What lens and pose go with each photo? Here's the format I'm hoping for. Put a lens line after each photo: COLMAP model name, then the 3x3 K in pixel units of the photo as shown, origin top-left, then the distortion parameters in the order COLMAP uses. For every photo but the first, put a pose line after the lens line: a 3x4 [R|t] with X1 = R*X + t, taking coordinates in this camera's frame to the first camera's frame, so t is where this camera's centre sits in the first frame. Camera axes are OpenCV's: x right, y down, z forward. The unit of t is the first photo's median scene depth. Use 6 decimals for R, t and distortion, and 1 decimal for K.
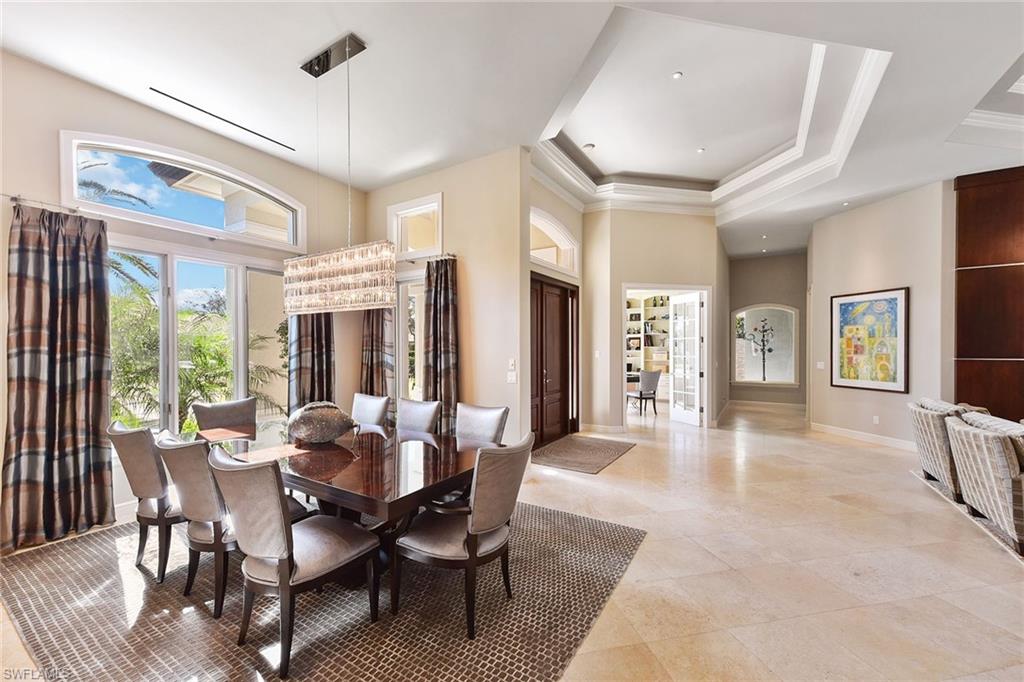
lens RADIAL K [[402.1, 0, 509.9], [0, 402.1, 344.4], [0, 0, 1]] dist [0.010153, -0.001111]
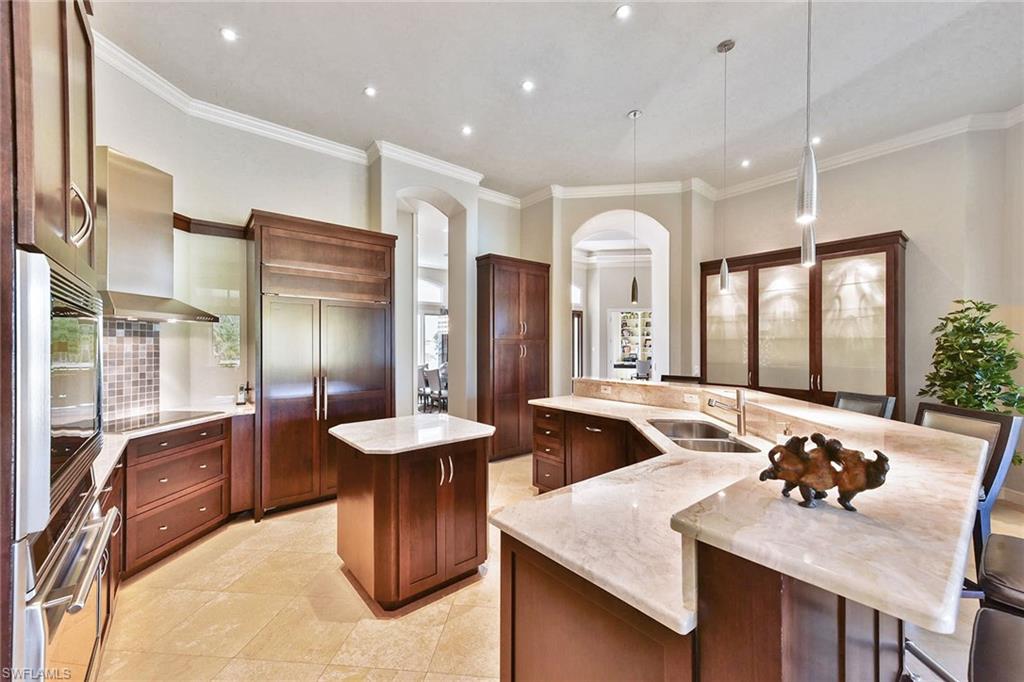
lens RADIAL K [[402.1, 0, 508.3], [0, 402.1, 348.5], [0, 0, 1]] dist [0.010153, -0.001111]
pose [[0.950999, 0.001177, -0.309191, 0.417498], [-0.001878, 0.999996, -0.001971, 0.026684], [0.309187, 0.002456, 0.950998, -0.819005]]
